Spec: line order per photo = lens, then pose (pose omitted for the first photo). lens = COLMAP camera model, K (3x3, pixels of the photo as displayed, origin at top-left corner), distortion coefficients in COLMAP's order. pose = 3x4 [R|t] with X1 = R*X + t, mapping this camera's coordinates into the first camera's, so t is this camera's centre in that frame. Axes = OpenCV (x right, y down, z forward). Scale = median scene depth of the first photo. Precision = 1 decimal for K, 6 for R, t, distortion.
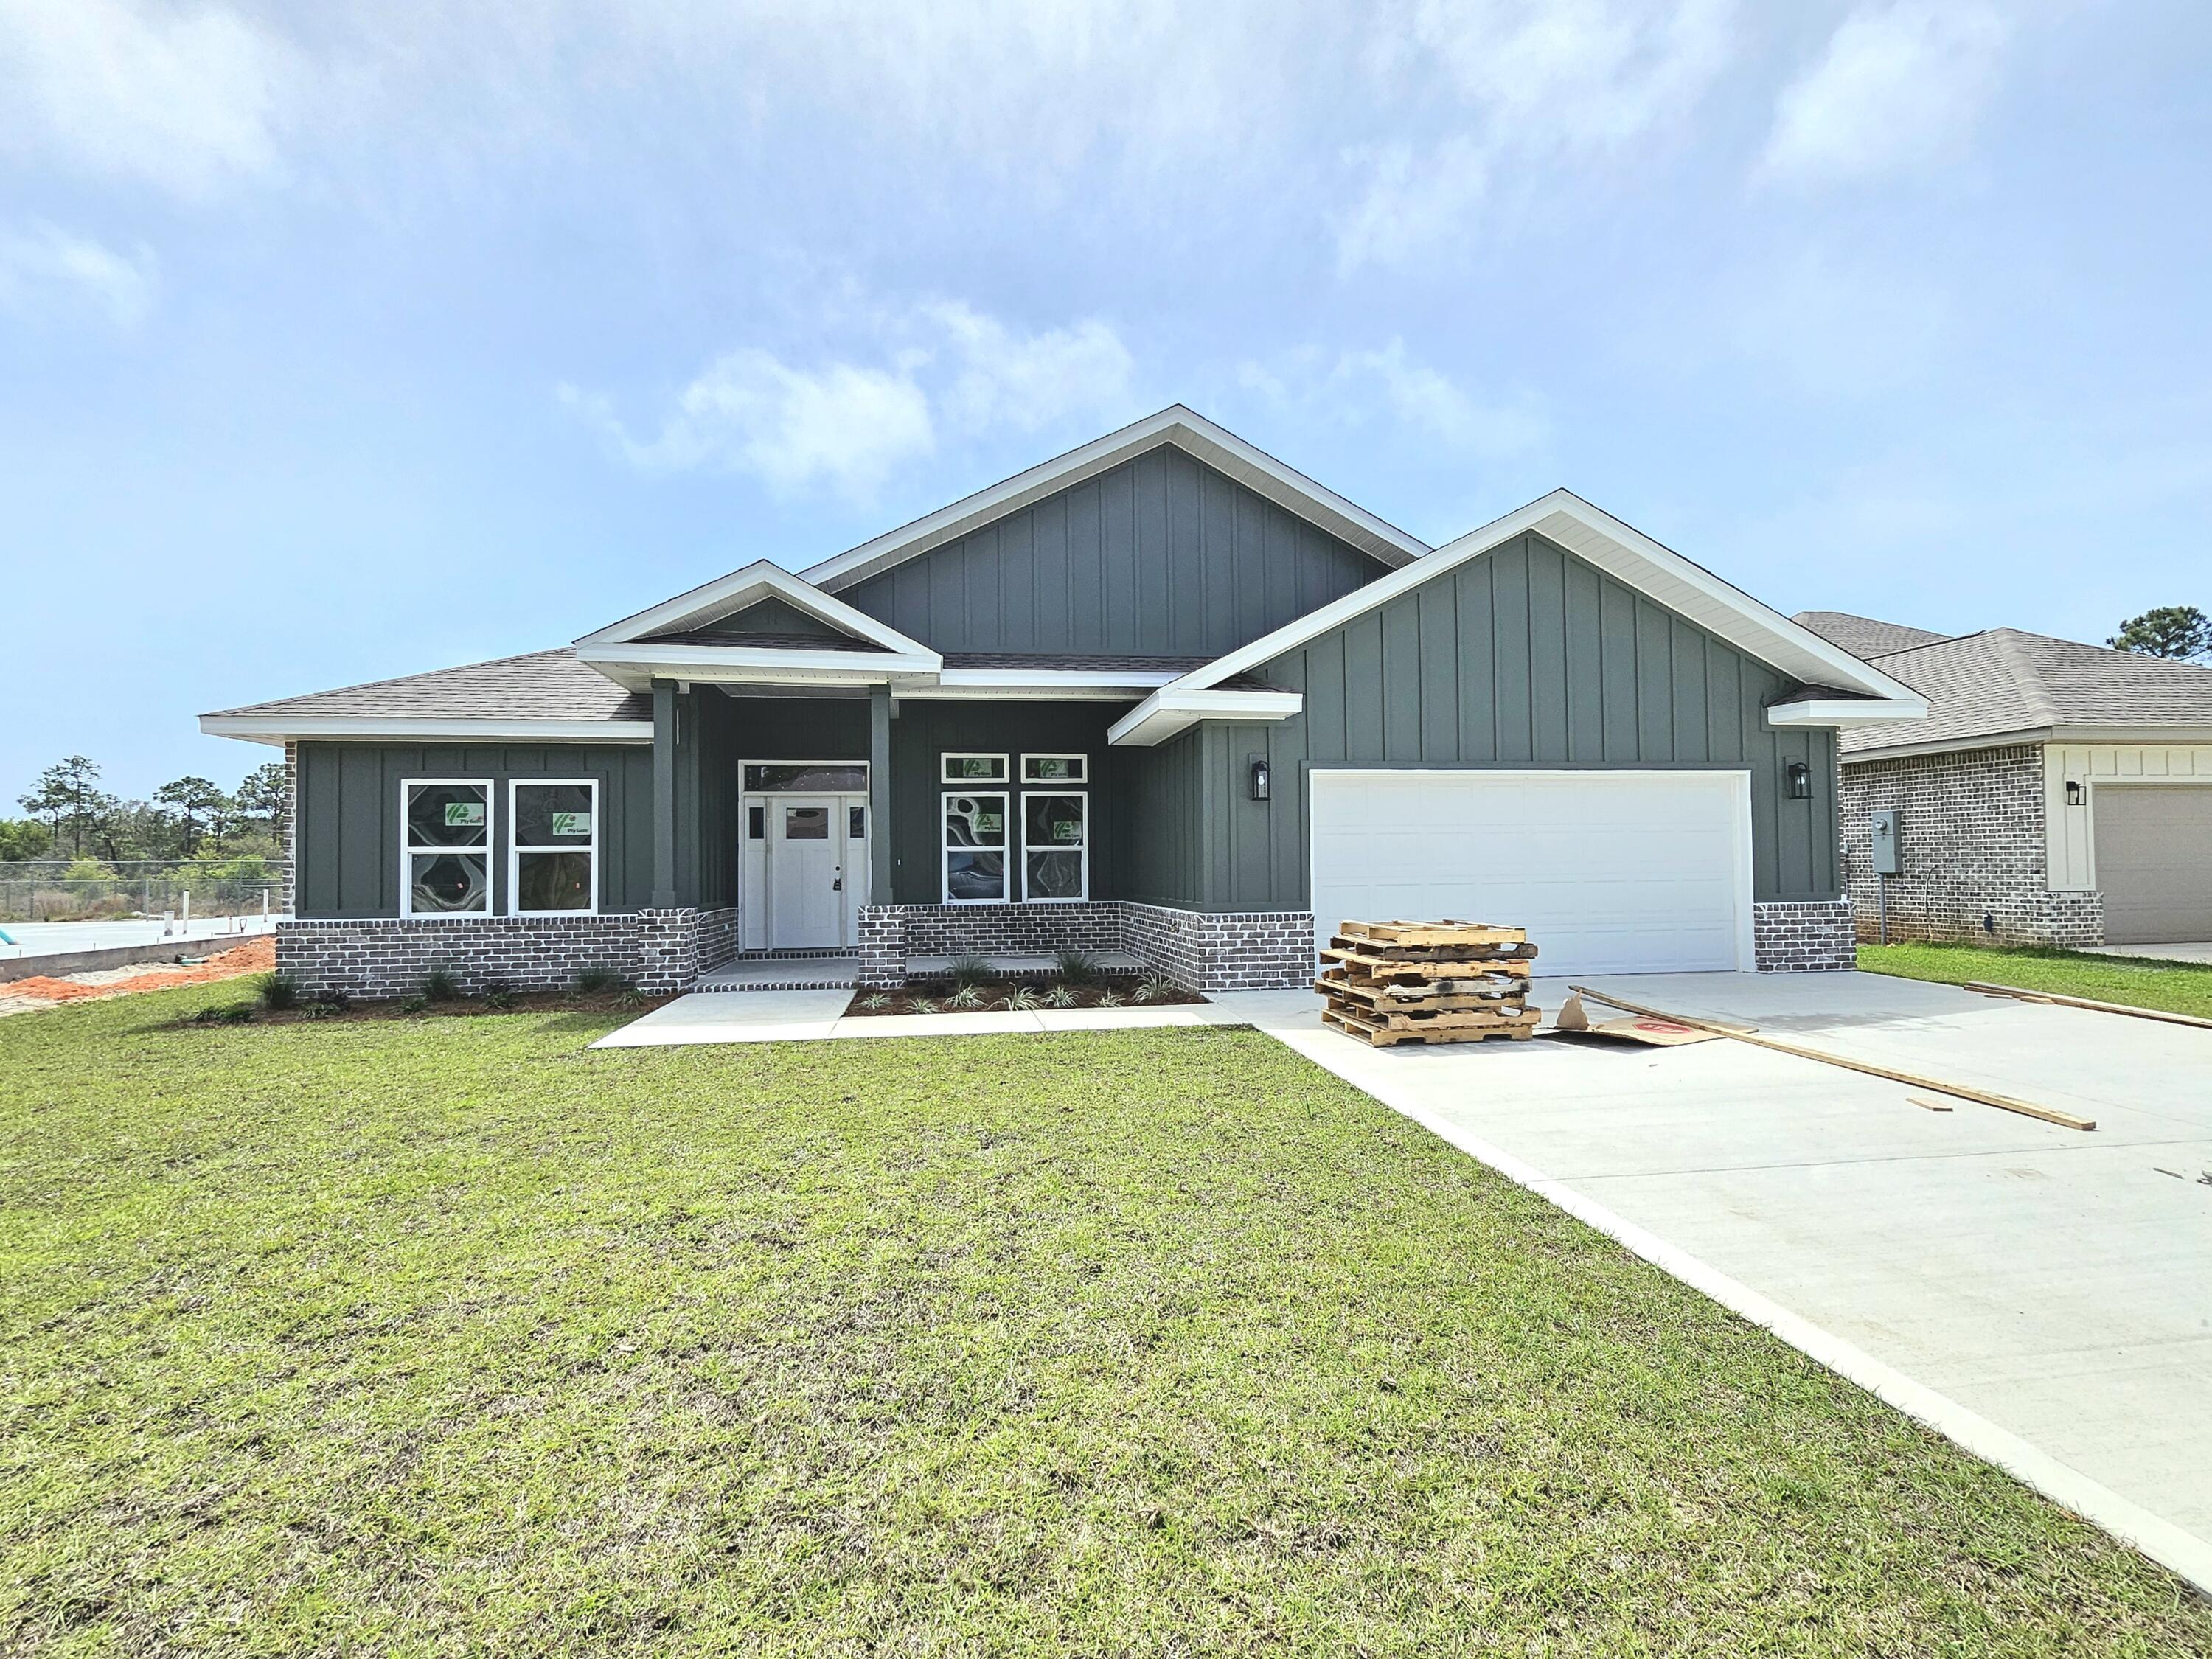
lens RADIAL K [[1030.9, 0, 1115.9], [0, 1030.9, 831.9], [0, 0, 1]] dist [0.002124, -0.000733]
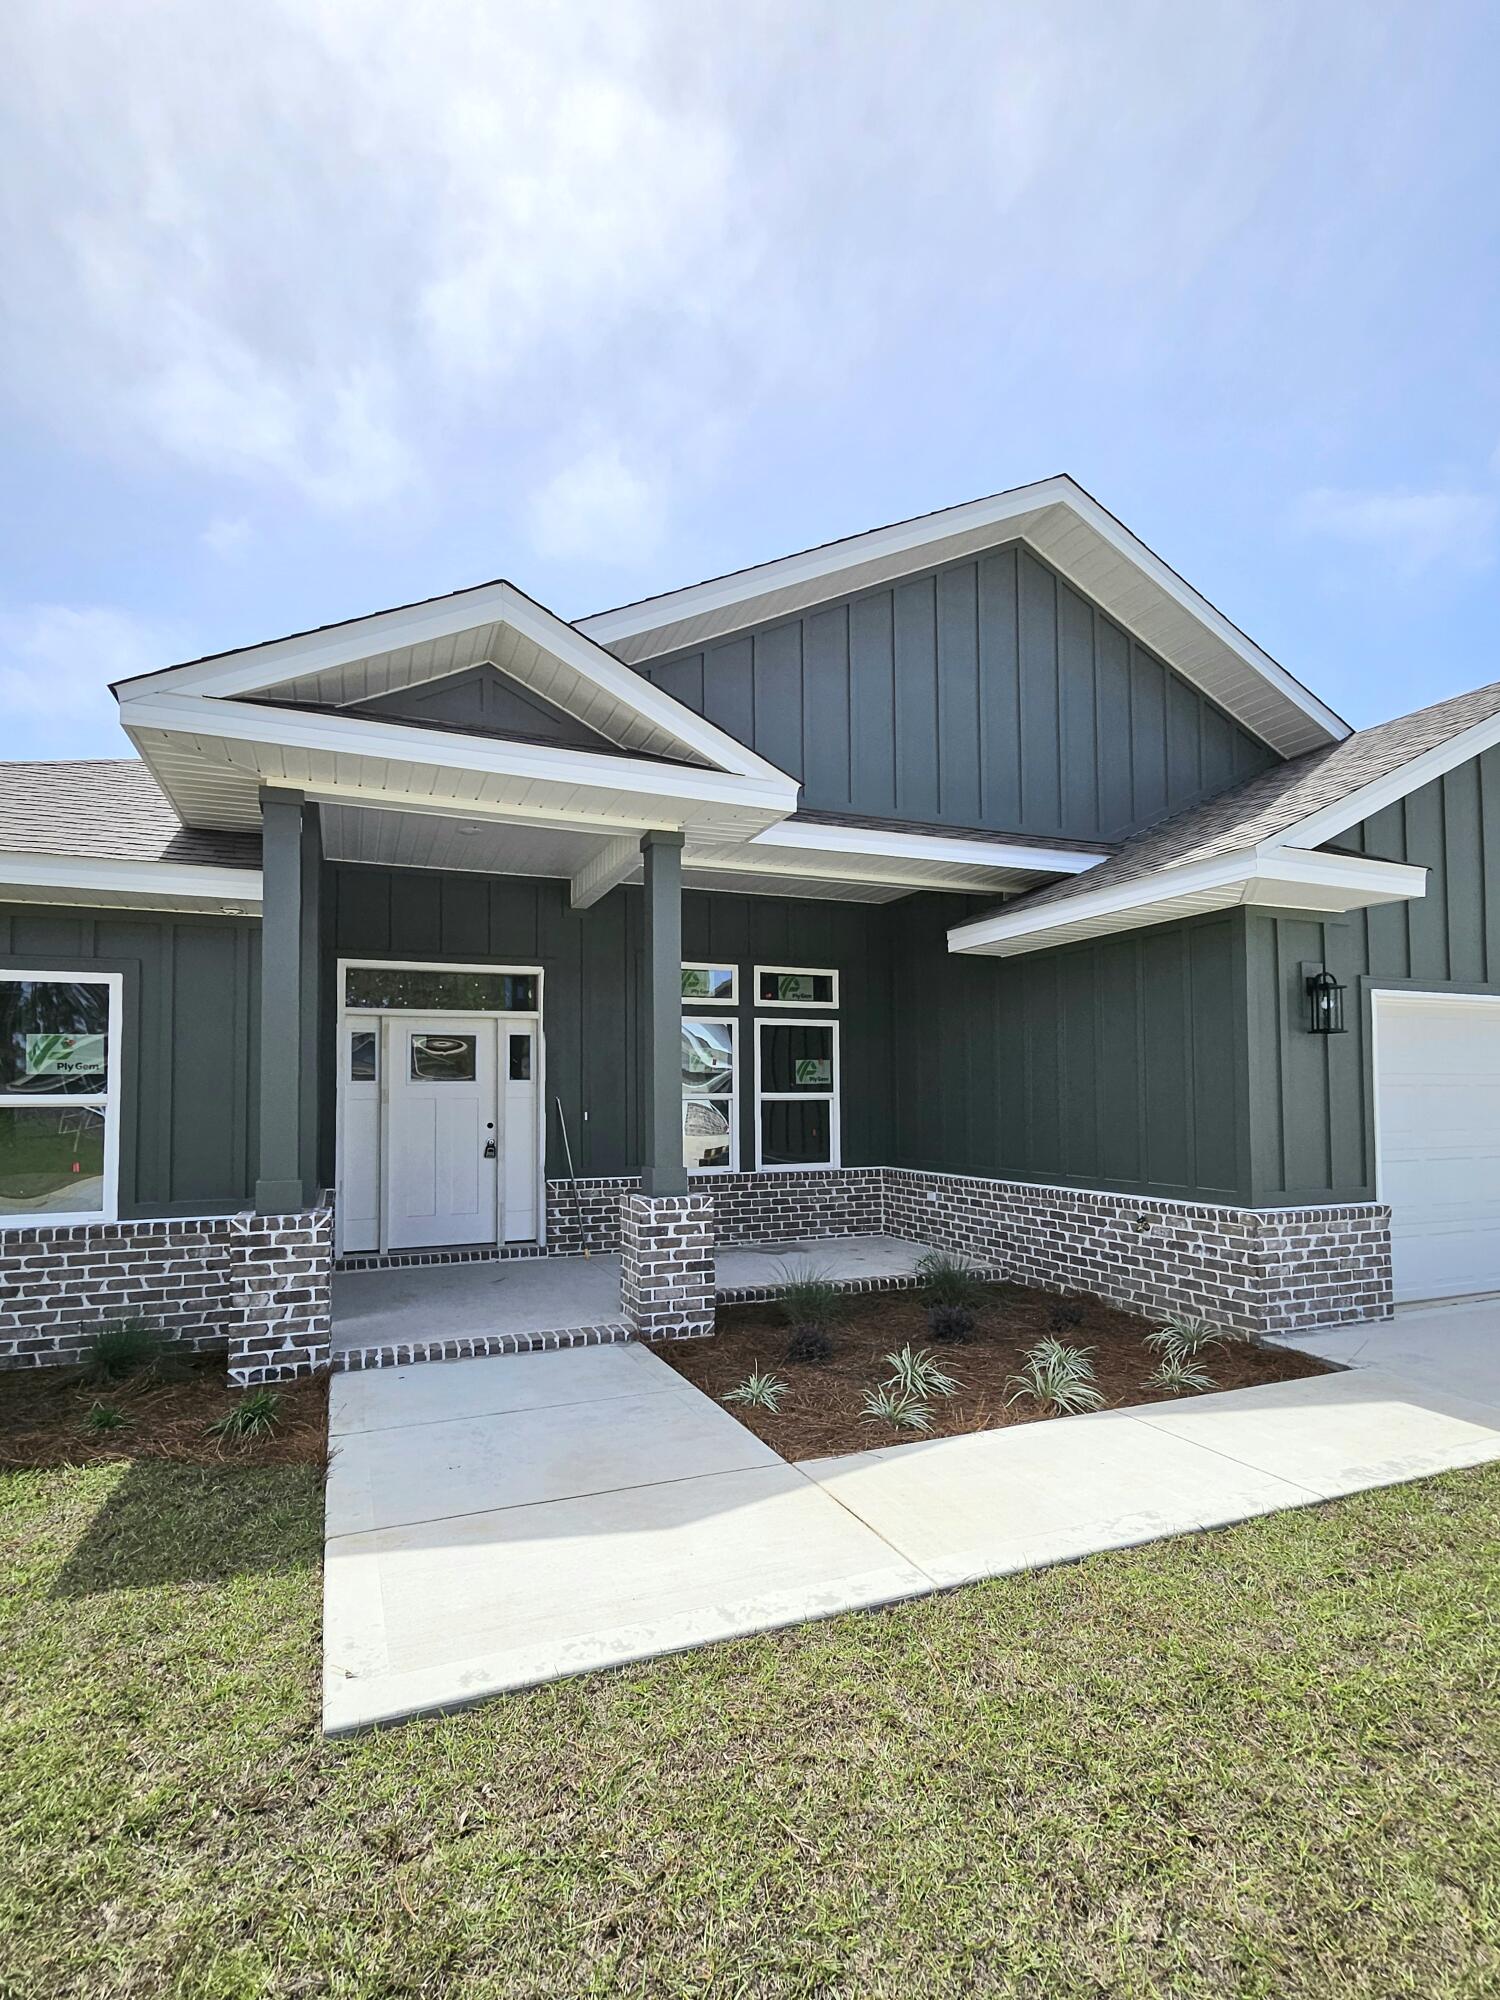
lens RADIAL K [[979.4, 0, 820.2], [0, 979.4, 1053.5], [0, 0, 1]] dist [0.007400, -0.000456]
pose [[0.969926, 0.014695, 0.242957, -0.272623], [-0.010439, 0.999769, -0.018797, -0.002228], [-0.243177, 0.015695, 0.969855, 0.407570]]
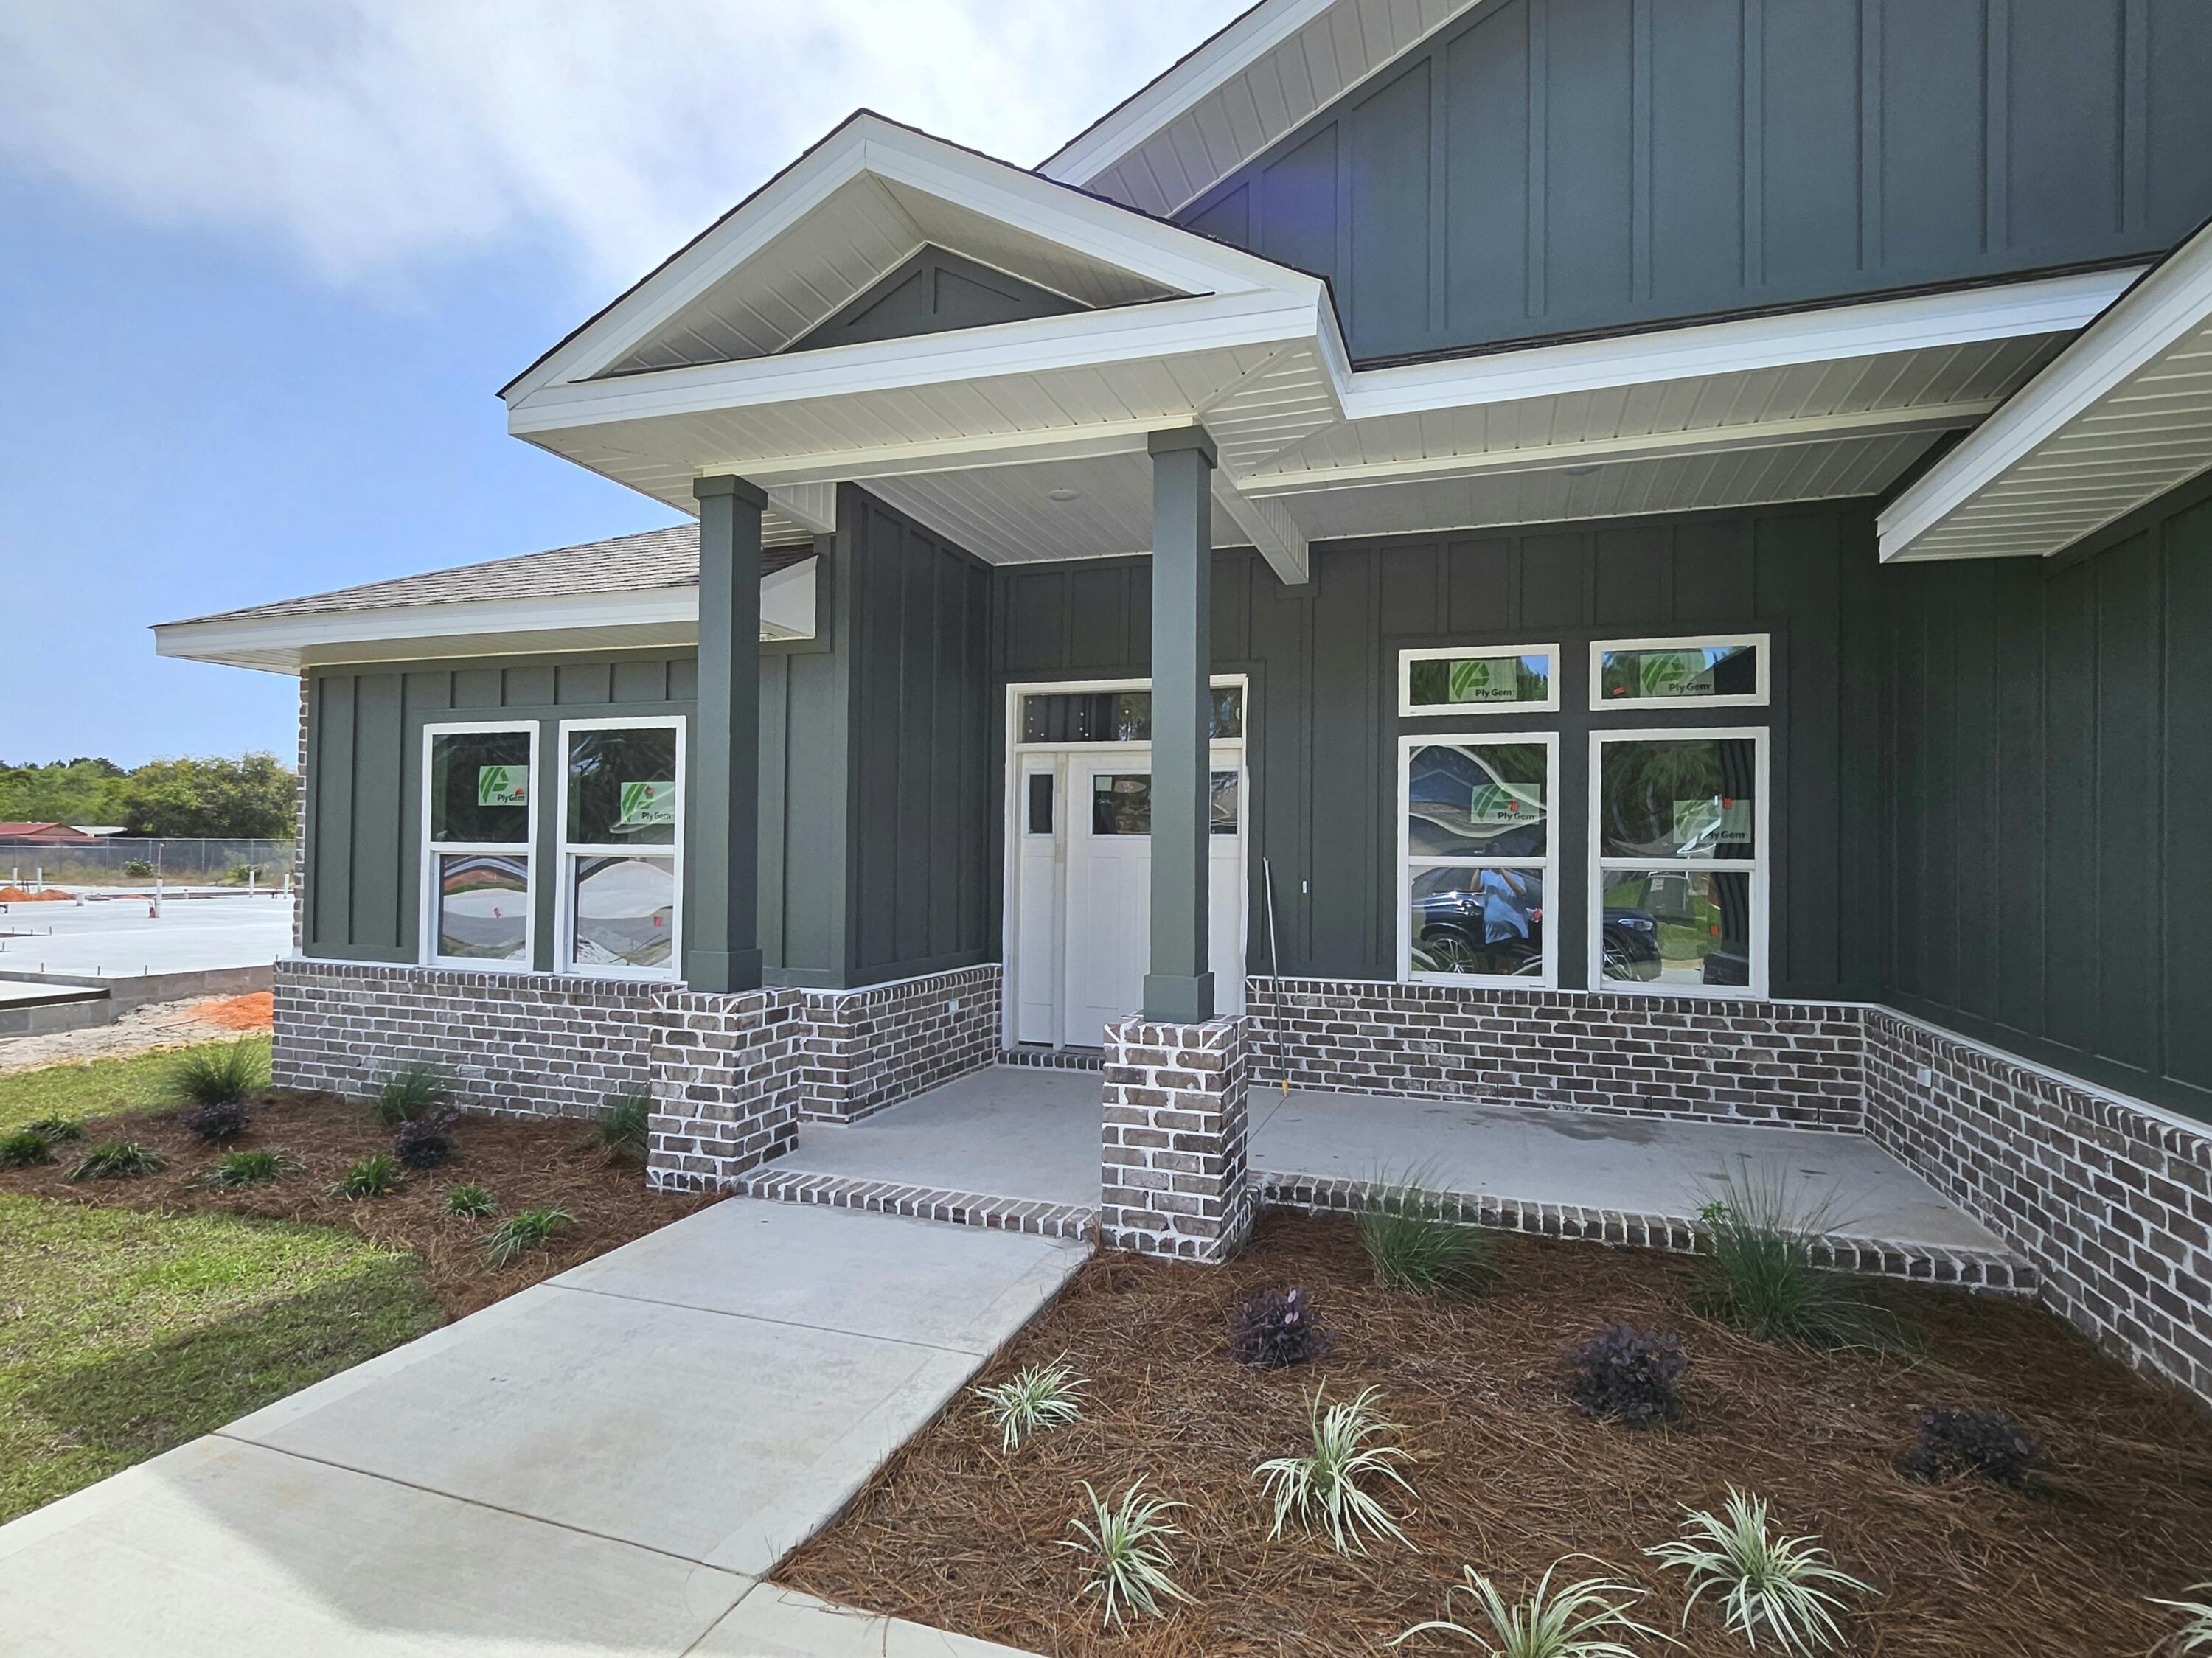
lens RADIAL K [[1200.6, 0, 1060.1], [0, 1200.6, 832.3], [0, 0, 1]] dist [-0.009119, 0.014225]
pose [[0.871268, 0.013182, -0.490631, -0.048864], [-0.007806, 0.999885, 0.013003, -0.002248], [0.490746, -0.007499, 0.871270, 0.583229]]
